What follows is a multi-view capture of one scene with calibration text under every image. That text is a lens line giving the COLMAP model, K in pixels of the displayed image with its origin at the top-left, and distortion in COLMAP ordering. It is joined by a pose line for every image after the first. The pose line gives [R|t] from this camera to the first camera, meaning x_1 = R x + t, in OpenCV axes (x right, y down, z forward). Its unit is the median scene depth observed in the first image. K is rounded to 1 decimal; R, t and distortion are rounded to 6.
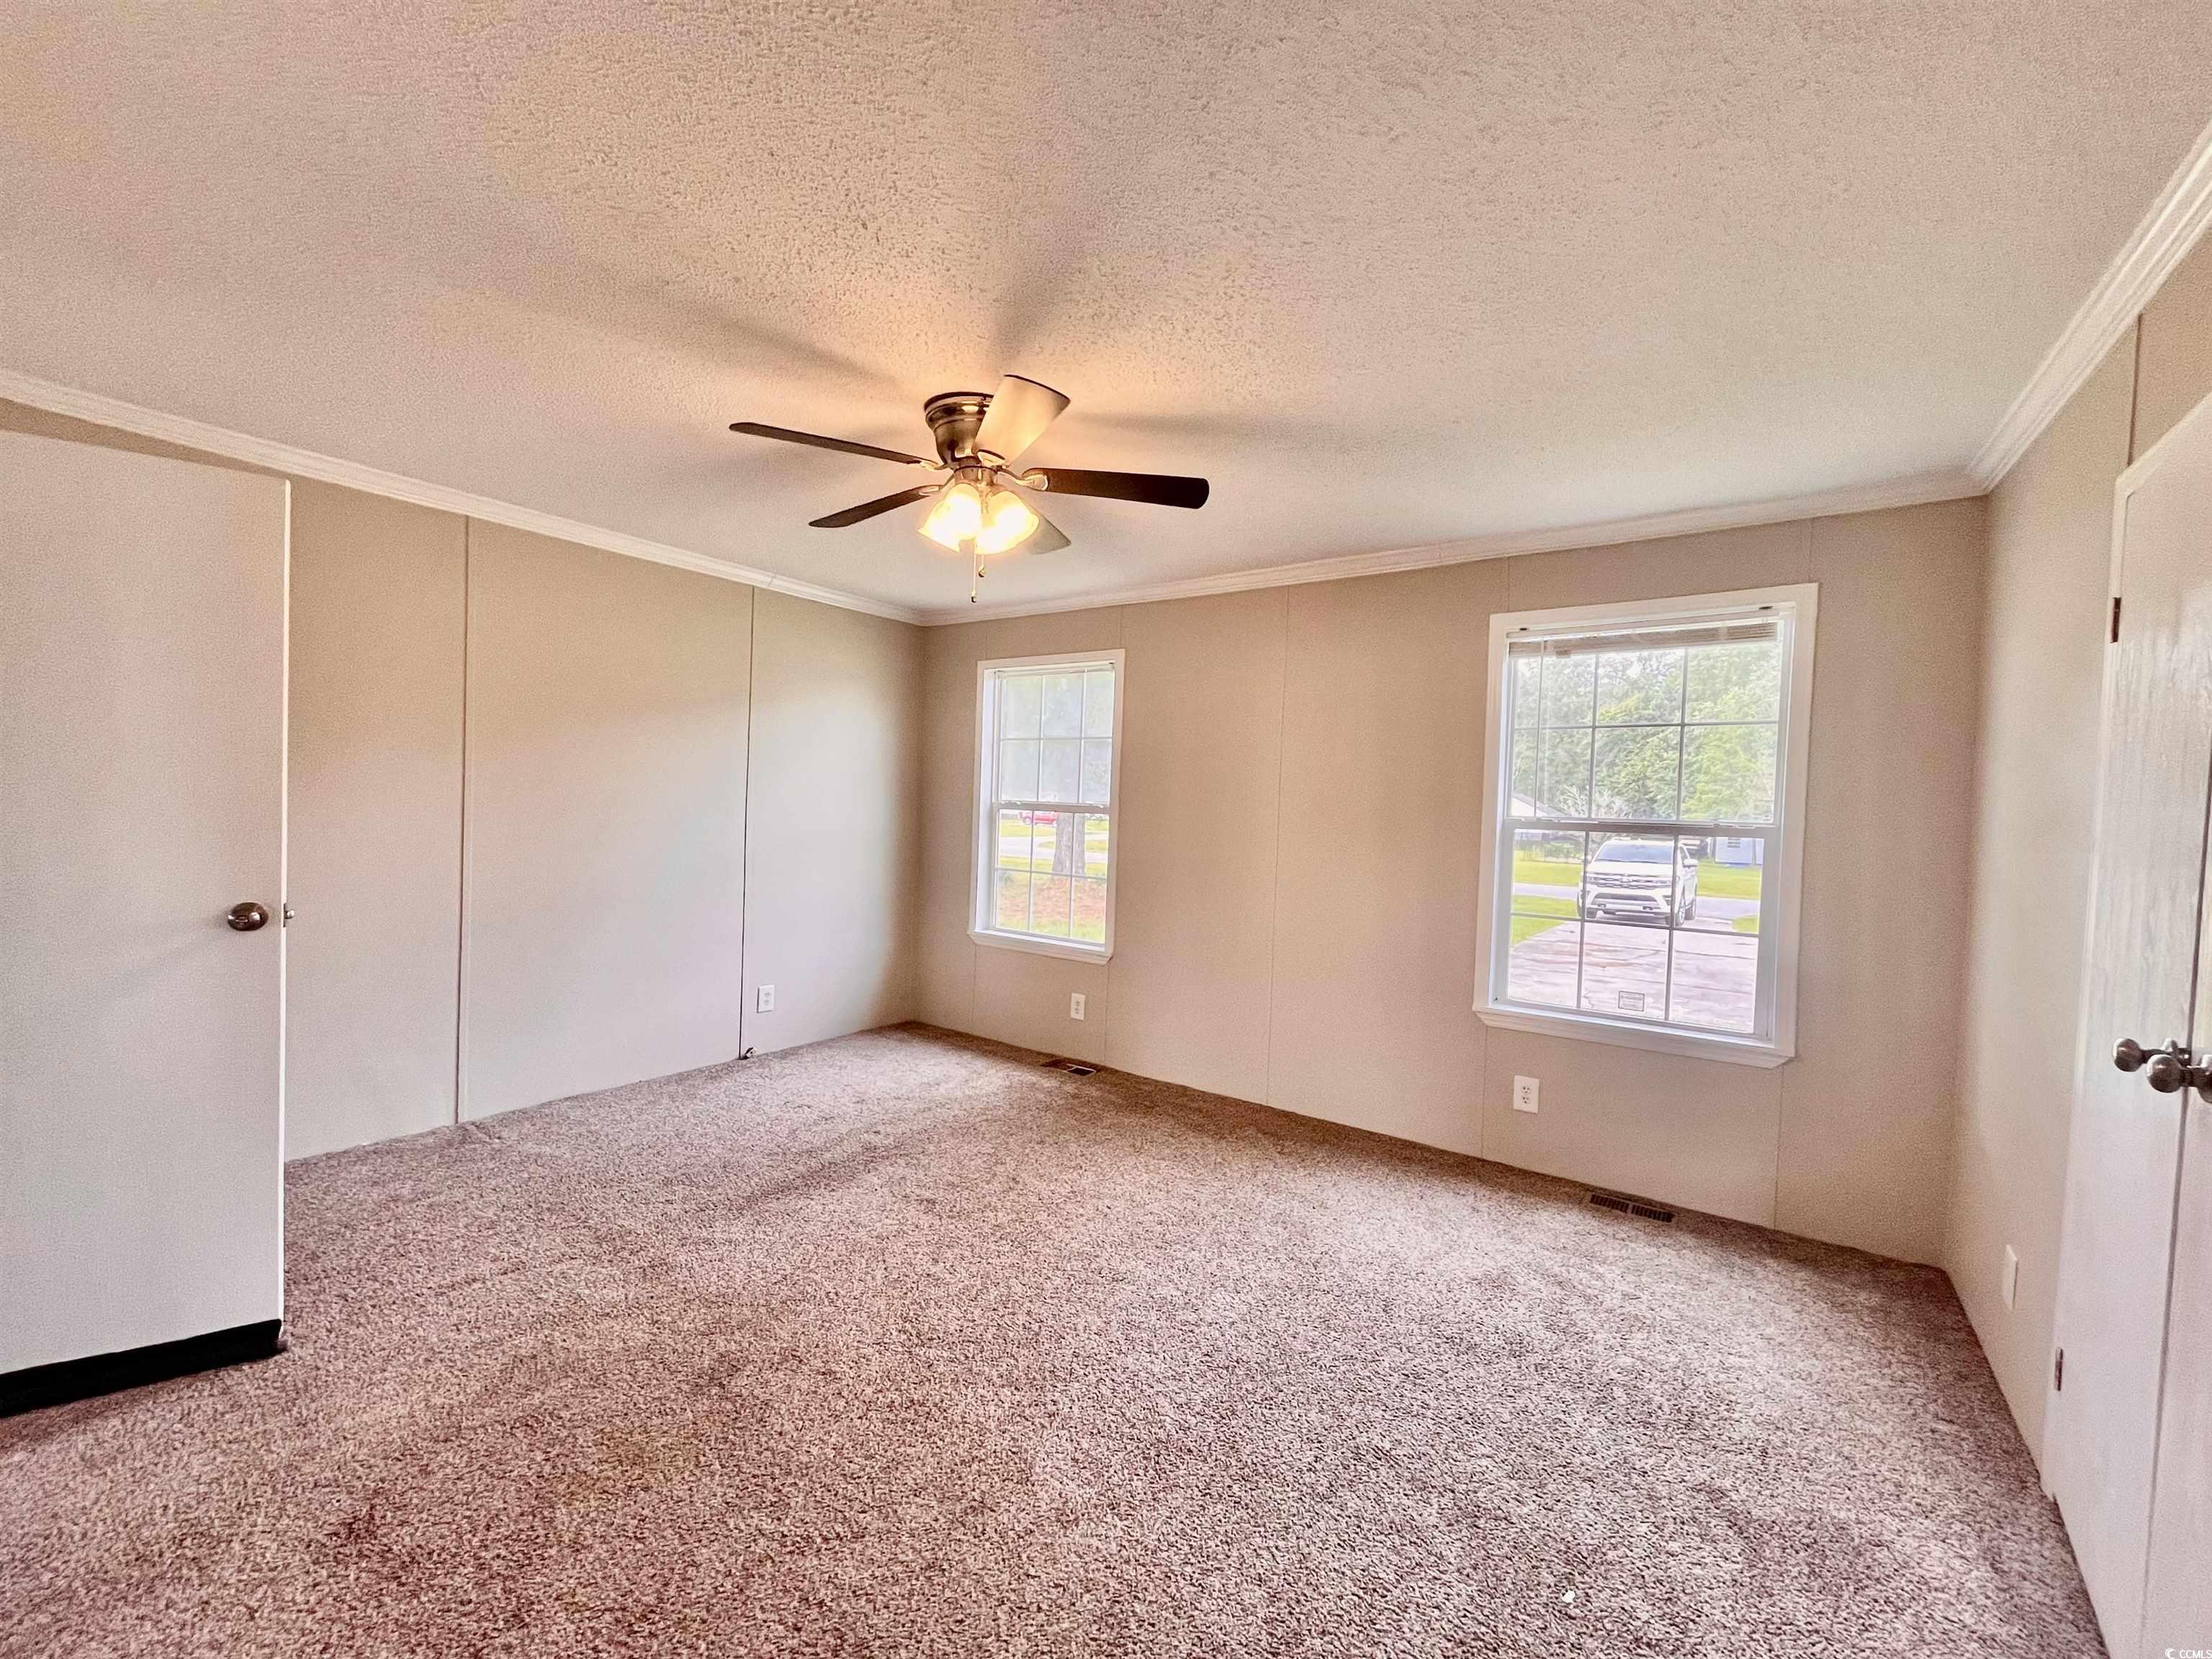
lens RADIAL K [[892.4, 0, 1109.7], [0, 892.4, 833.1], [0, 0, 1]] dist [-0.000964, -0.000522]
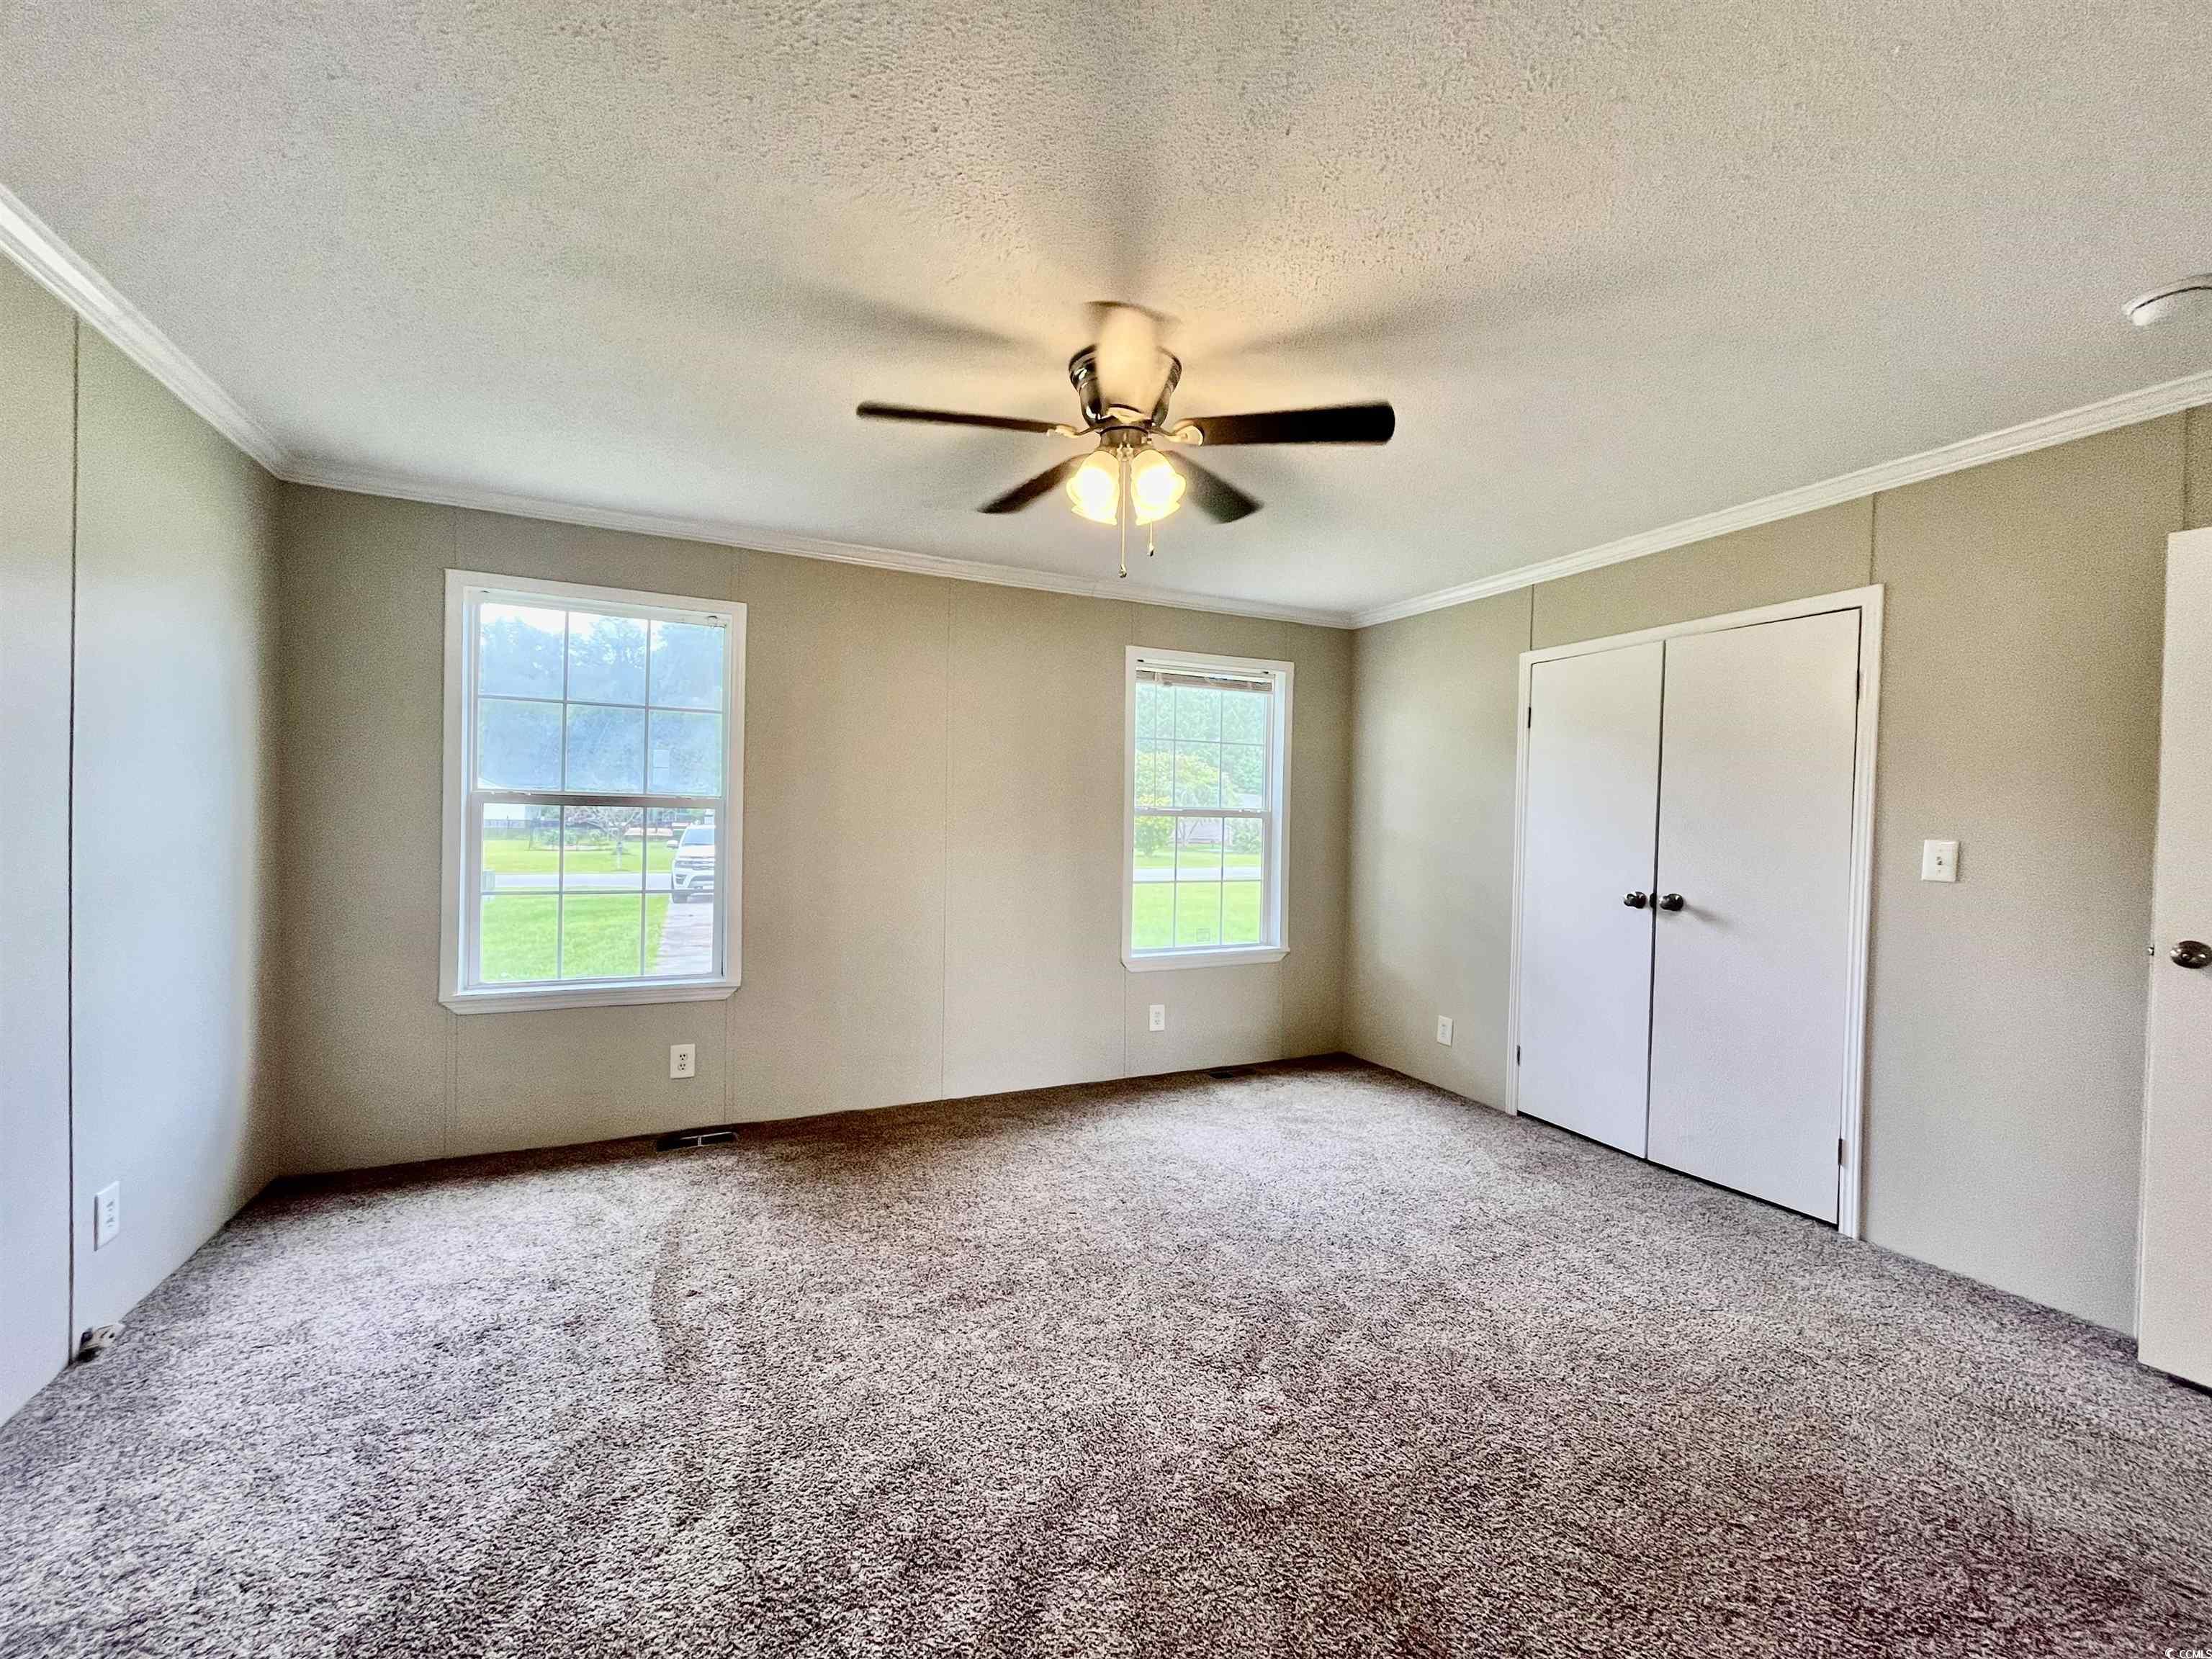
lens RADIAL K [[892.4, 0, 1152.5], [0, 892.4, 837.8], [0, 0, 1]] dist [-0.000964, -0.000522]
pose [[0.481379, -0.054024, 0.874846, -0.650872], [0.013988, 0.998445, 0.053960, -0.042442], [-0.876401, -0.013738, 0.481386, 0.361486]]
